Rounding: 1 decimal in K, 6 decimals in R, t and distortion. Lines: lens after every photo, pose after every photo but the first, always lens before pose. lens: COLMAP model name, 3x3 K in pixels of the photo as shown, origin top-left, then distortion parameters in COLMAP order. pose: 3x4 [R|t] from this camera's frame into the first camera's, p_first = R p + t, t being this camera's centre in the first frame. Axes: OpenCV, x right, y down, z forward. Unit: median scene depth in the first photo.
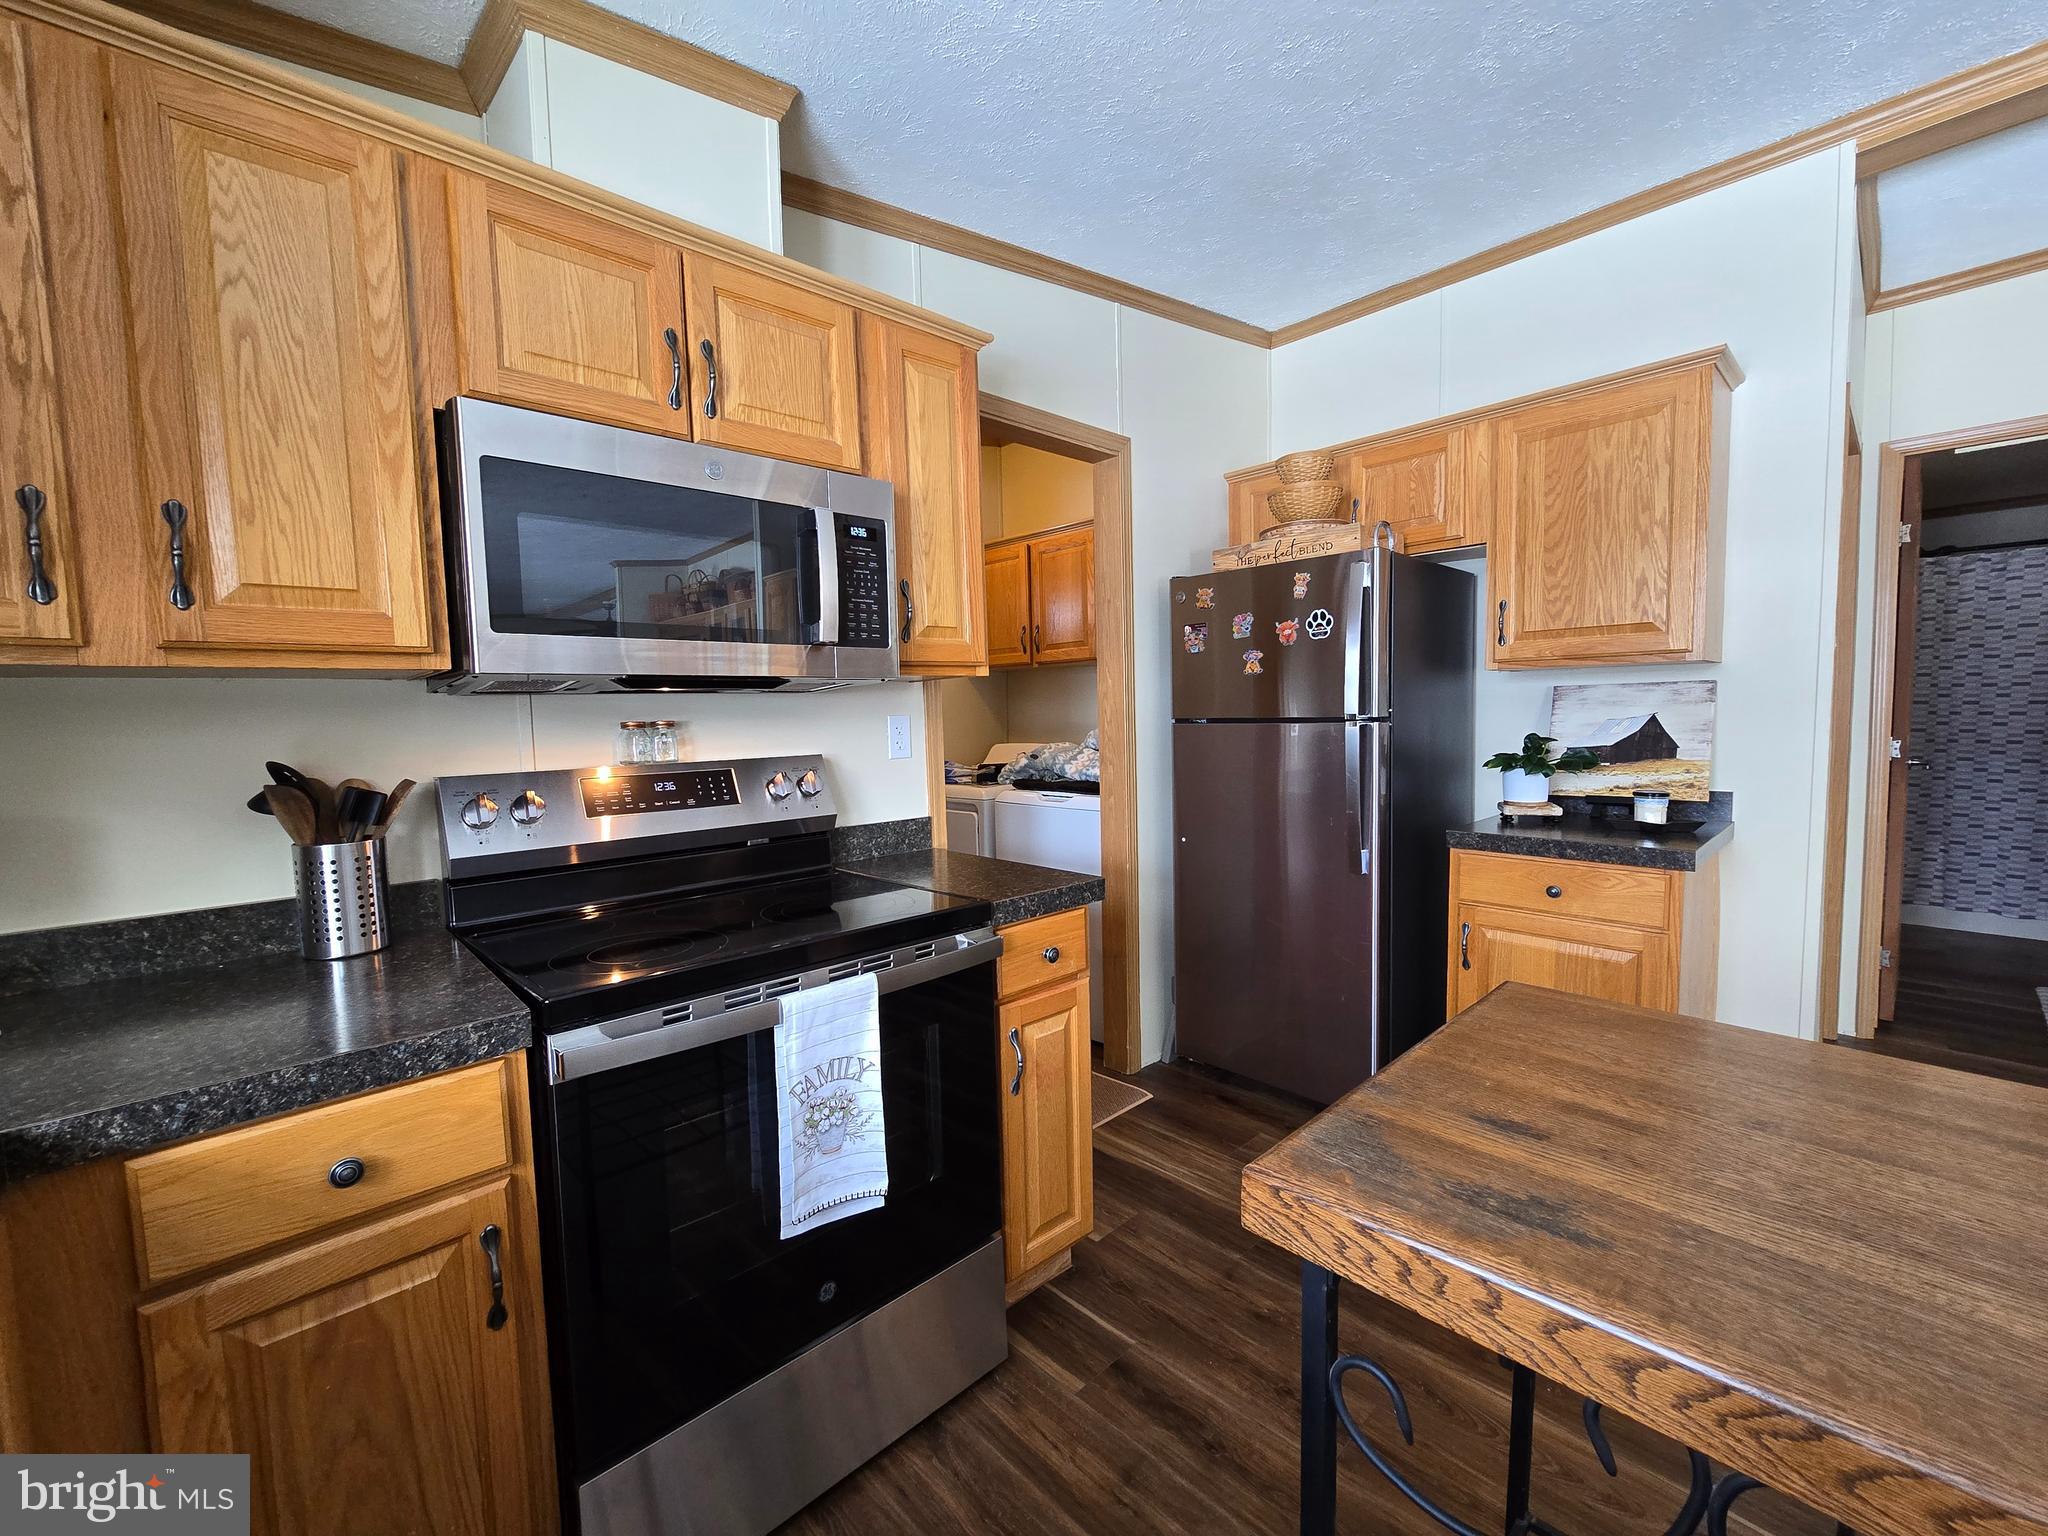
lens RADIAL K [[835.5, 0, 1020.5], [0, 835.5, 772.8], [0, 0, 1]] dist [-0.002774, -0.000129]
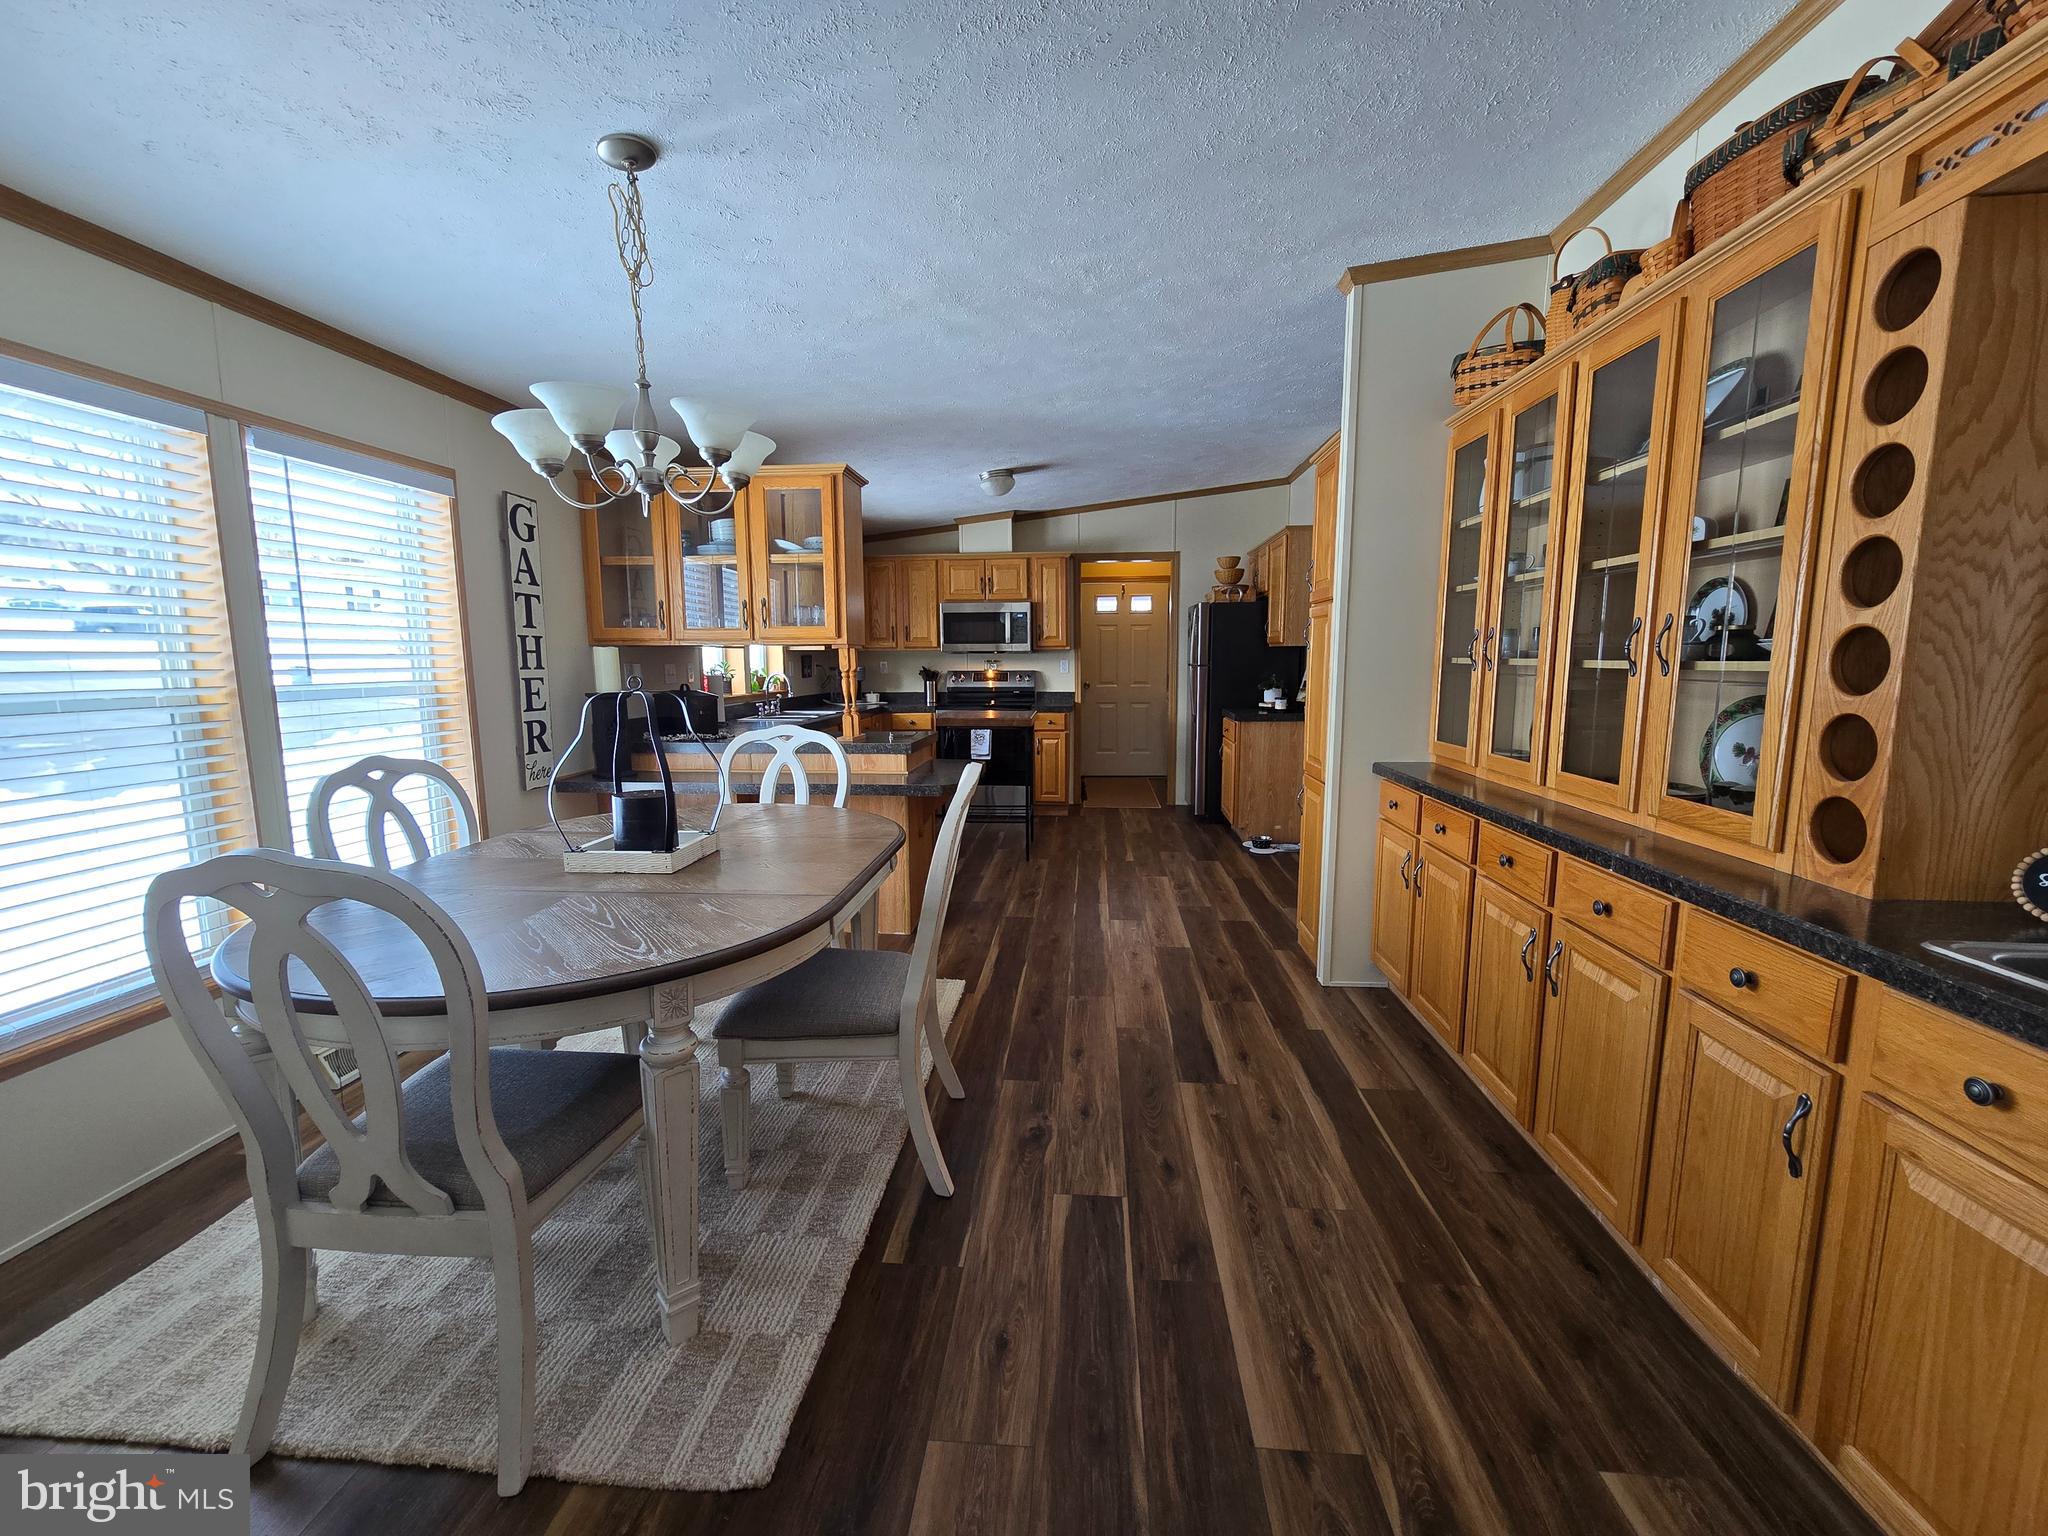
lens RADIAL K [[835.5, 0, 1027.7], [0, 835.5, 765.8], [0, 0, 1]] dist [-0.002774, -0.000129]
pose [[0.671201, 0.120571, -0.731404, 2.962550], [-0.064800, 0.992450, 0.104137, 0.017245], [0.738437, -0.022502, 0.673947, -1.789675]]
